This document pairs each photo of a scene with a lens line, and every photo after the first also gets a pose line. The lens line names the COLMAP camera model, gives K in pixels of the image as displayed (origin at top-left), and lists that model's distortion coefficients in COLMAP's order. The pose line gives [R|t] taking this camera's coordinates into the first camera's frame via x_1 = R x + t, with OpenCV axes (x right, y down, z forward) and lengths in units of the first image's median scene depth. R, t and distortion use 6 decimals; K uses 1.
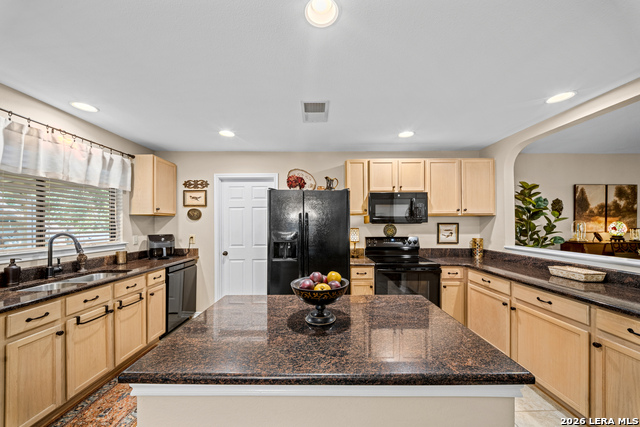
lens RADIAL K [[223.5, 0, 318.5], [0, 223.5, 221.7], [0, 0, 1]] dist [-0.009294, -0.000460]
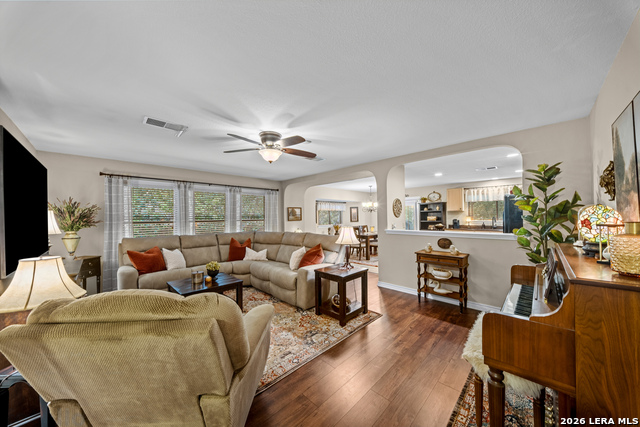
lens RADIAL K [[221.9, 0, 318.8], [0, 221.9, 214.0], [0, 0, 1]] dist [-0.001282, -0.000269]
pose [[-0.703441, 0.001930, -0.710751, 2.146932], [0.016453, 0.999773, -0.013569, 0.009355], [0.710564, -0.021239, -0.703312, 0.989386]]
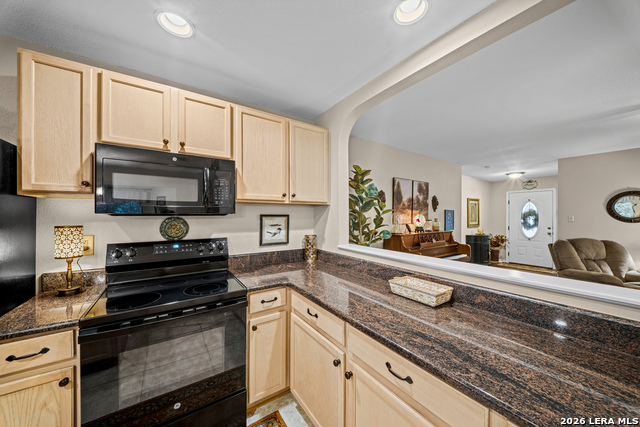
lens RADIAL K [[221.9, 0, 318.8], [0, 221.9, 214.0], [0, 0, 1]] dist [-0.001282, -0.000269]
pose [[0.824381, 0.006104, 0.566003, 0.335225], [-0.007226, 0.999974, -0.000260, 0.002894], [-0.565990, -0.003876, 0.824403, 0.392765]]
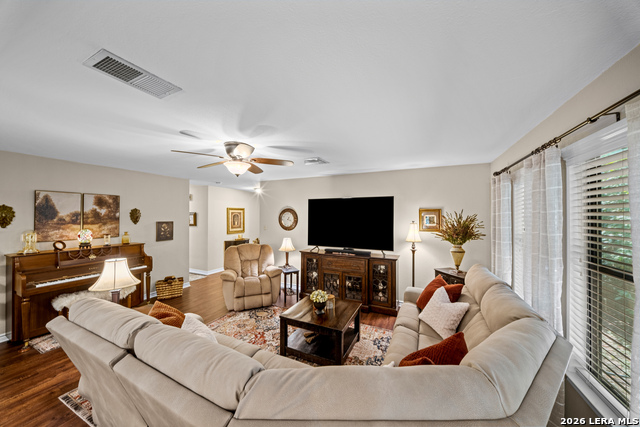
lens RADIAL K [[221.9, 0, 318.8], [0, 221.9, 214.0], [0, 0, 1]] dist [-0.001282, -0.000269]
pose [[0.427936, 0.007691, 0.903777, 0.941831], [-0.005258, 0.999968, -0.006020, -0.079604], [-0.903794, -0.002176, 0.427962, -0.518915]]
